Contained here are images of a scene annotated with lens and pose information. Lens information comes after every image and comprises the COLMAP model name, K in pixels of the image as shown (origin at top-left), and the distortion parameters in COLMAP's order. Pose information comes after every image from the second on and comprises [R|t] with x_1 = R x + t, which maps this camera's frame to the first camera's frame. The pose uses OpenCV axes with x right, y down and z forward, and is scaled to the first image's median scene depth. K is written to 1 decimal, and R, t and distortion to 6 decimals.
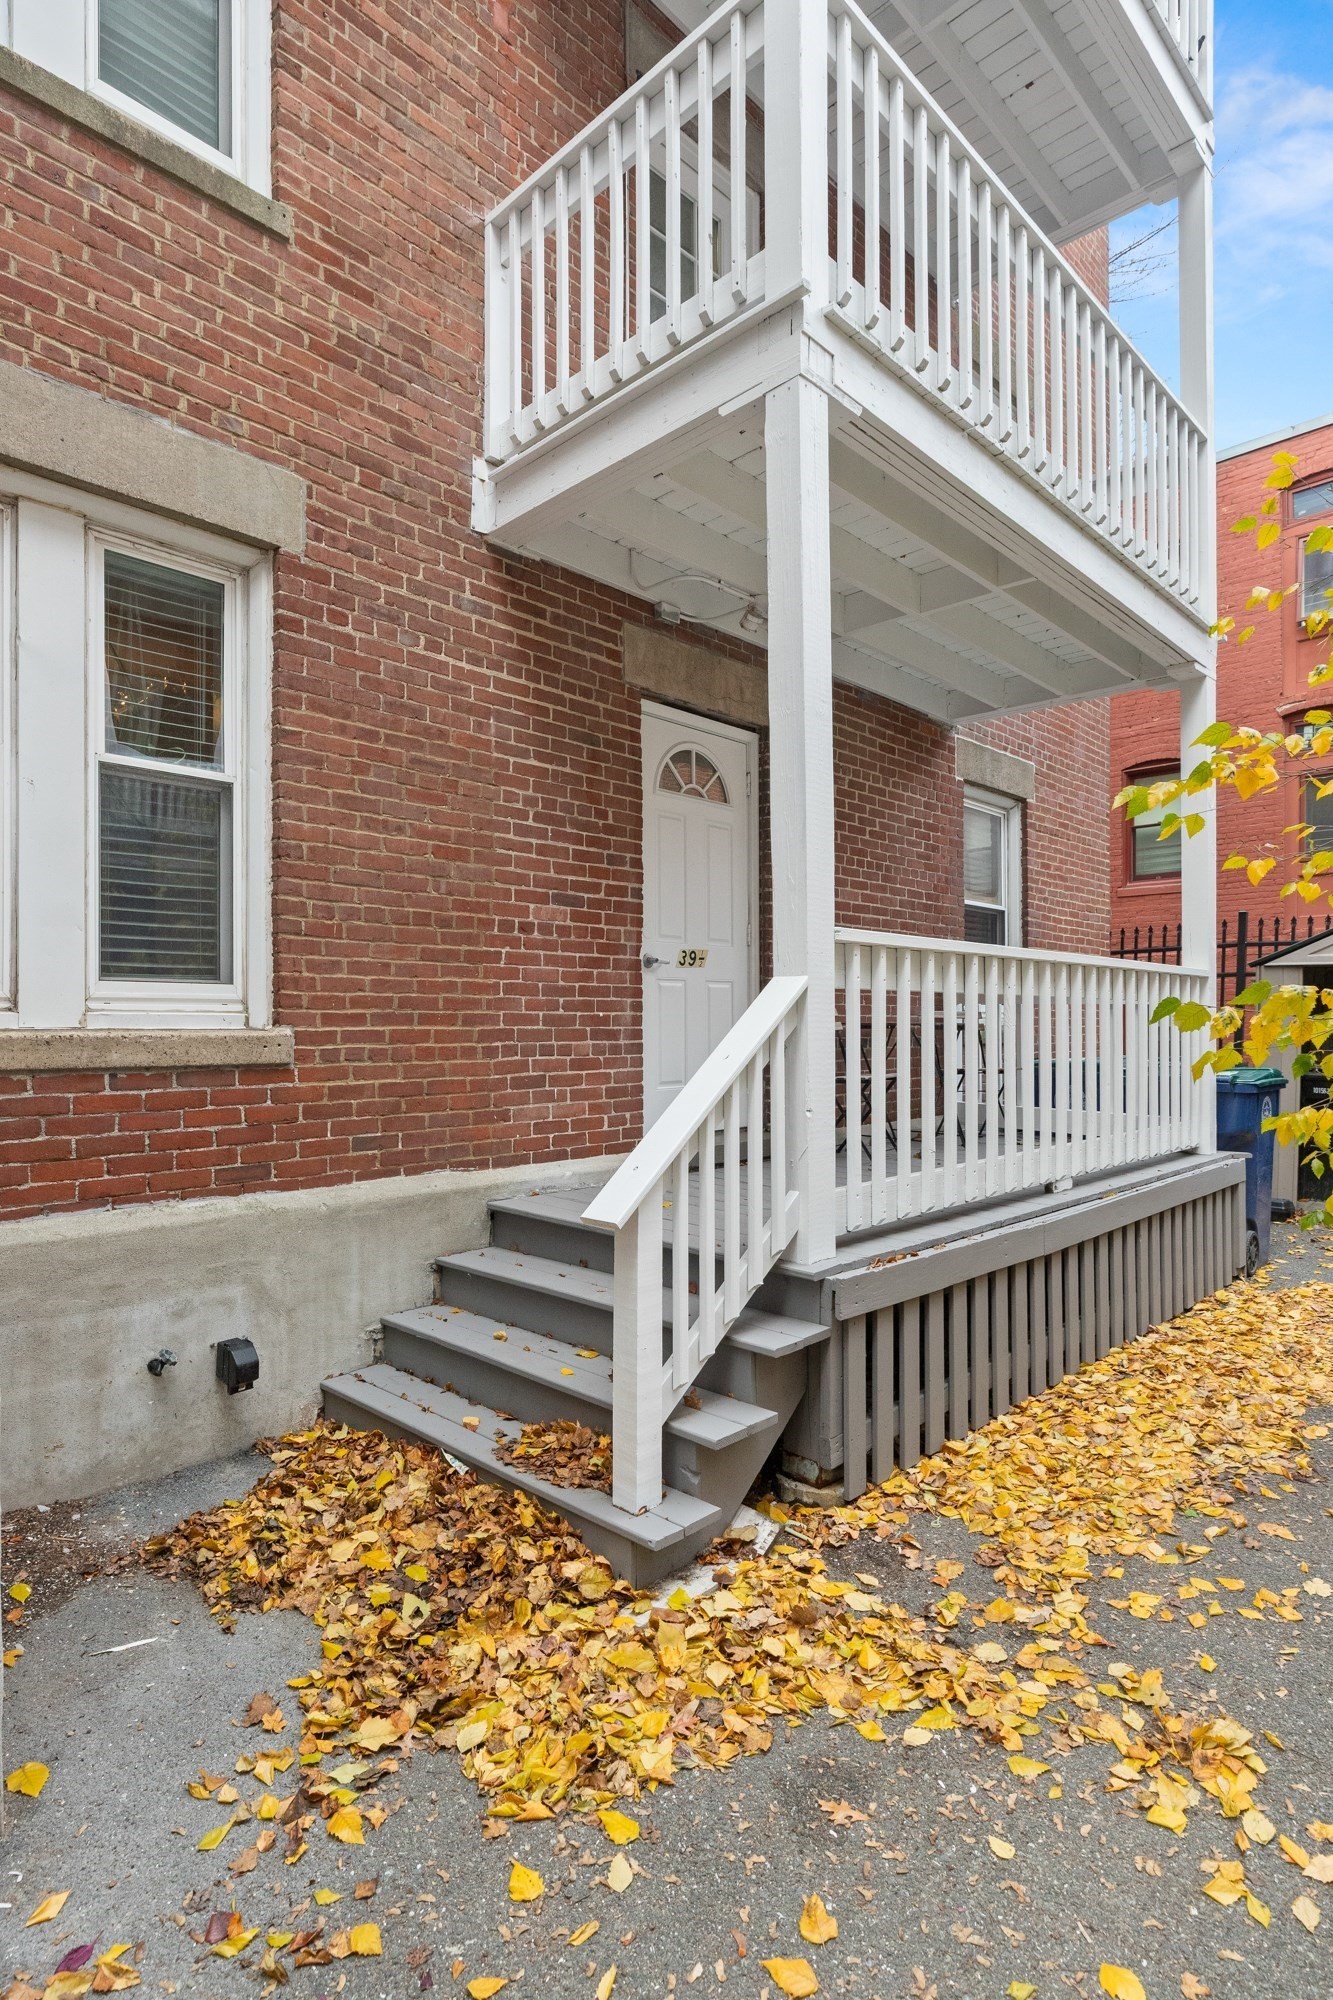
lens RADIAL K [[1056.1, 0, 666.5], [0, 1056.1, 1010.7], [0, 0, 1]] dist [0.000245, 0.000058]
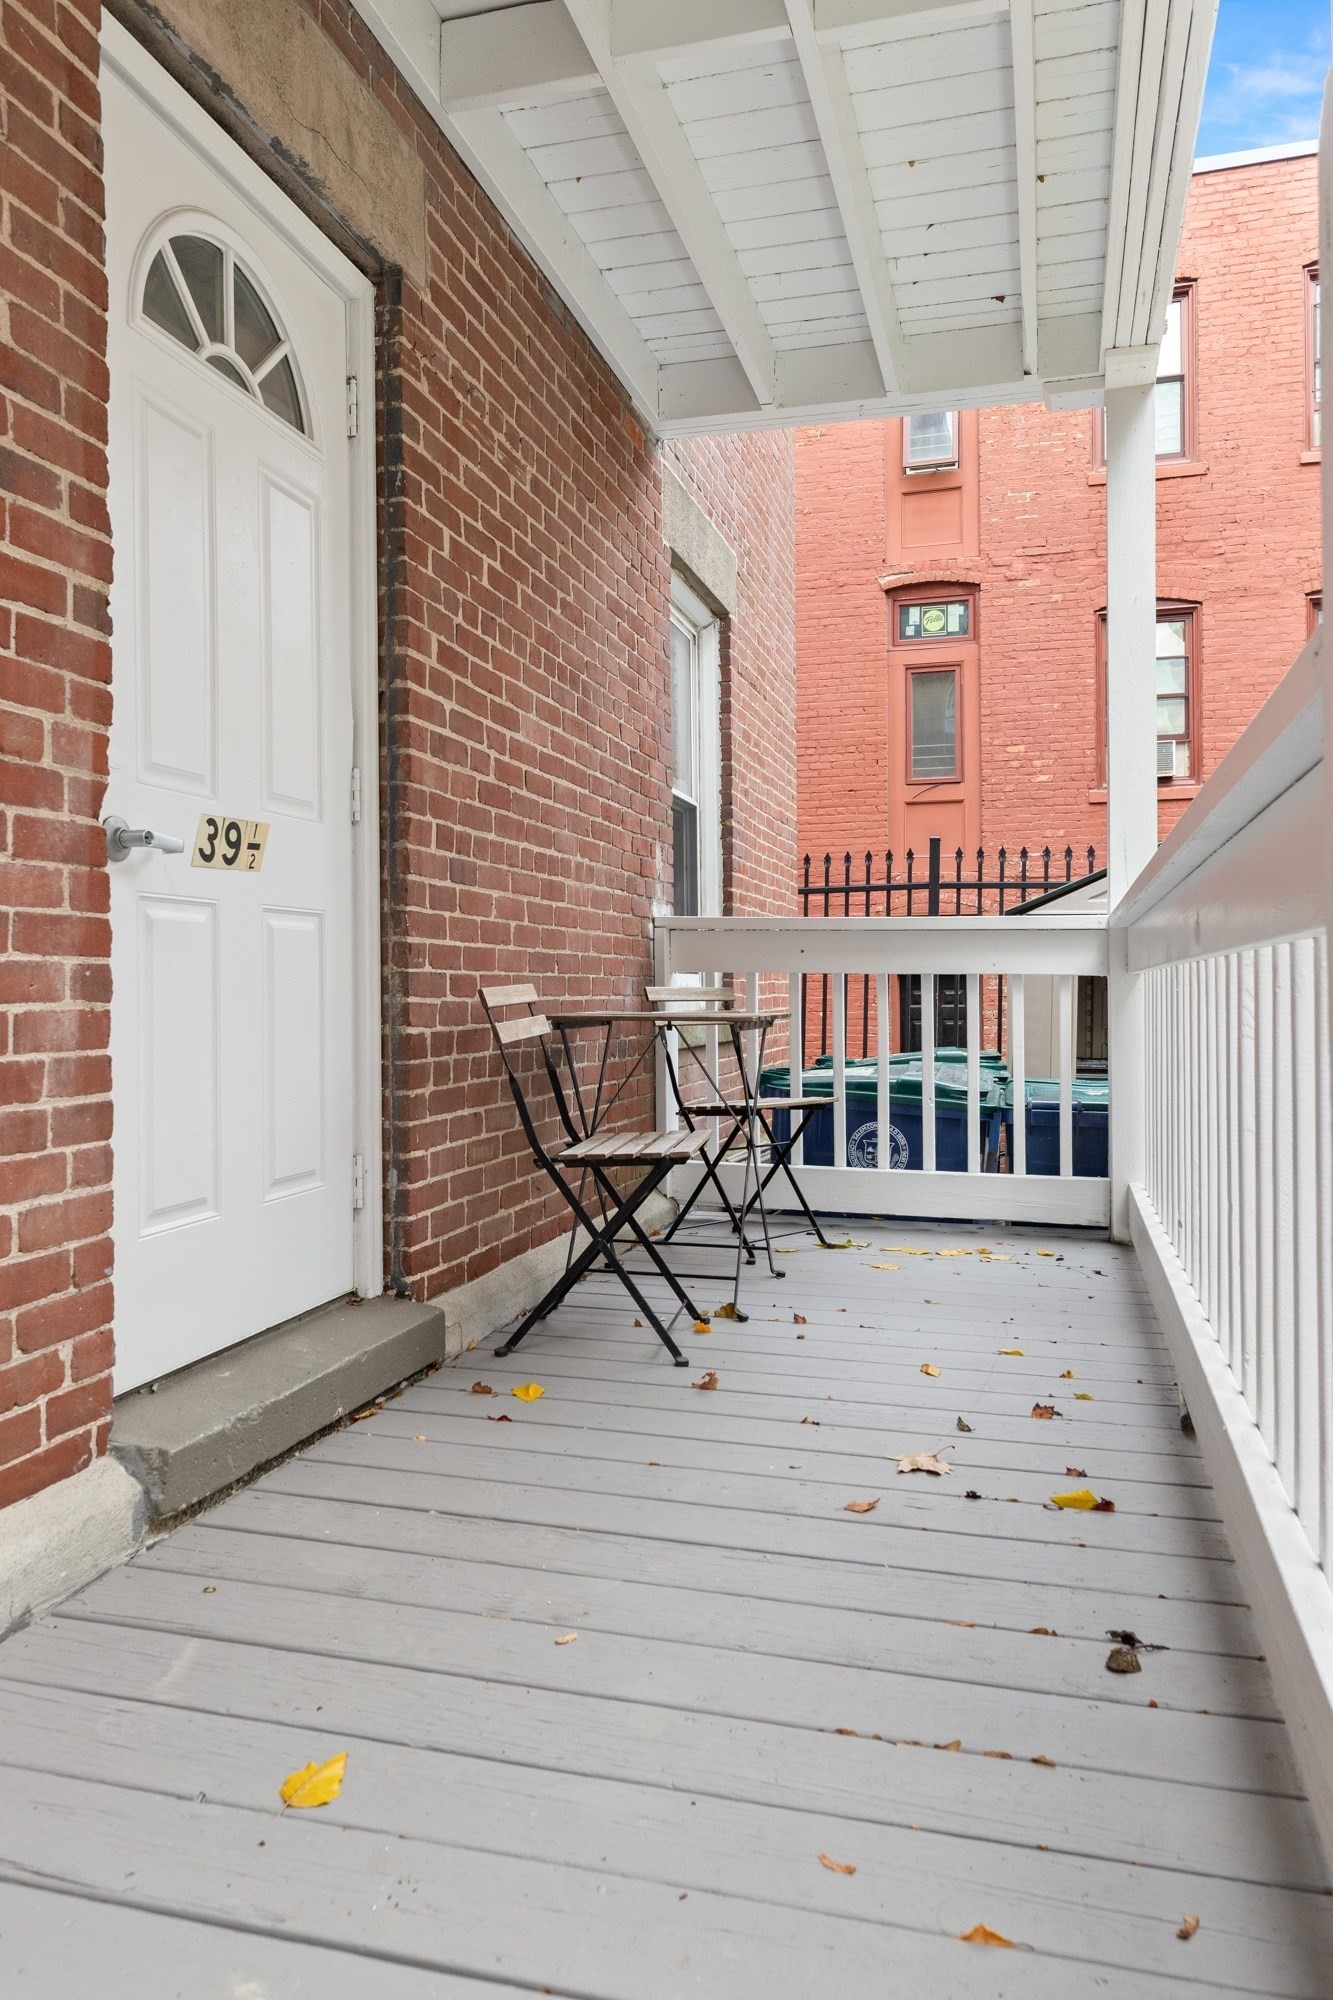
lens RADIAL K [[1384.3, 0, 666.1], [0, 1384.3, 997.9], [0, 0, 1]] dist [0.005992, -0.002571]
pose [[0.879583, 0.000320, 0.475745, -0.071682], [-0.009740, 0.999802, 0.017336, -0.008176], [-0.475645, -0.019882, 0.879412, 0.563183]]
